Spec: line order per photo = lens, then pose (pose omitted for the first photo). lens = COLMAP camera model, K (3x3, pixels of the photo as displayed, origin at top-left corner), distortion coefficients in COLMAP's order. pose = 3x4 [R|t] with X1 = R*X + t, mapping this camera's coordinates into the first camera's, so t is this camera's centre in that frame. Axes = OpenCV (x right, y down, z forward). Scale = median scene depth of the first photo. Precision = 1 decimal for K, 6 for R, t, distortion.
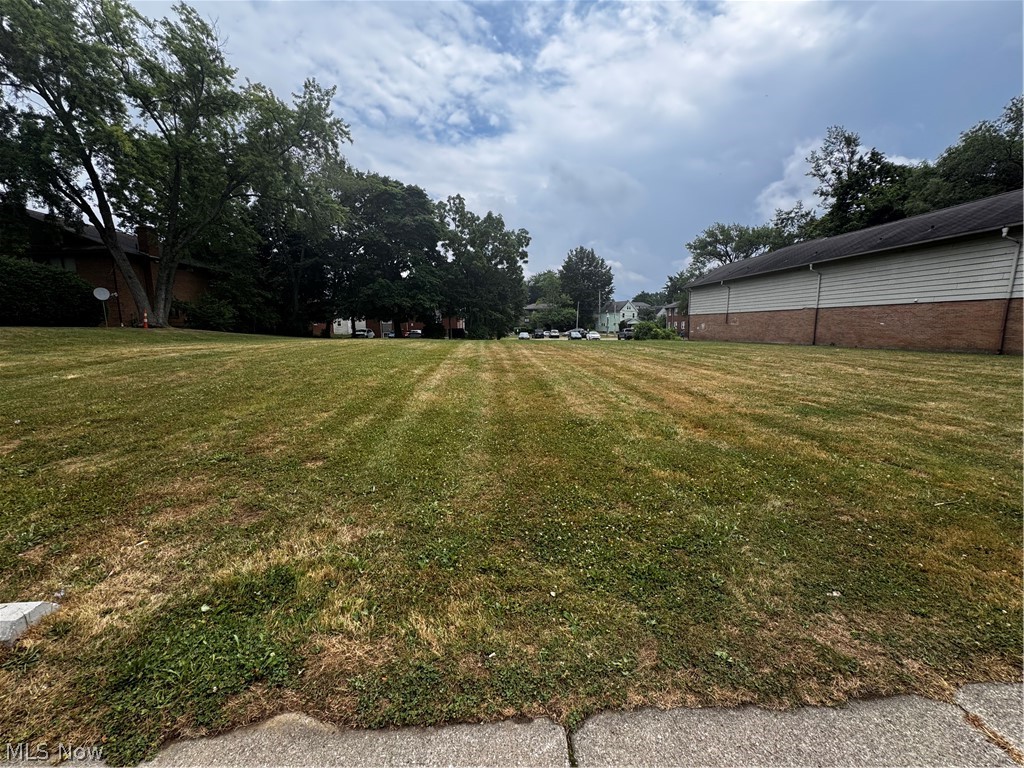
lens RADIAL K [[403.9, 0, 512.0], [0, 403.9, 384.0], [0, 0, 1]] dist [-0.002200, -0.000384]
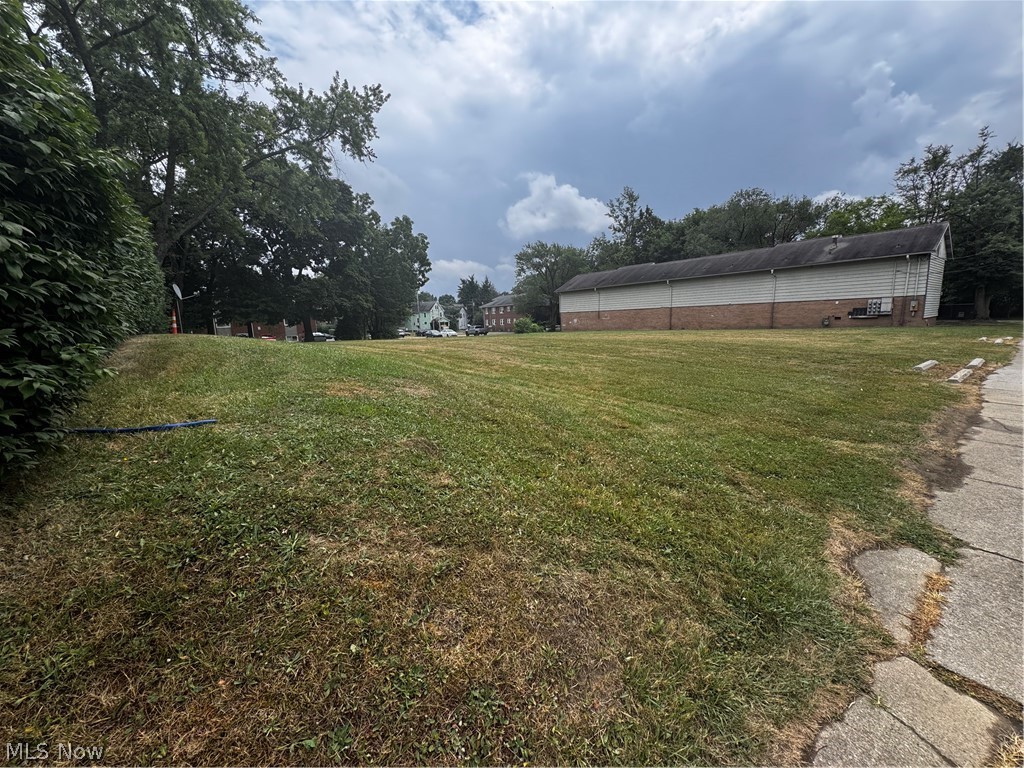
lens RADIAL K [[405.6, 0, 512.0], [0, 405.6, 384.0], [0, 0, 1]] dist [0.007743, 0.000053]
pose [[0.834291, -0.105711, 0.541095, -0.391079], [0.105916, 0.993896, 0.030865, 0.001956], [-0.541055, 0.031560, 0.840395, -0.019967]]
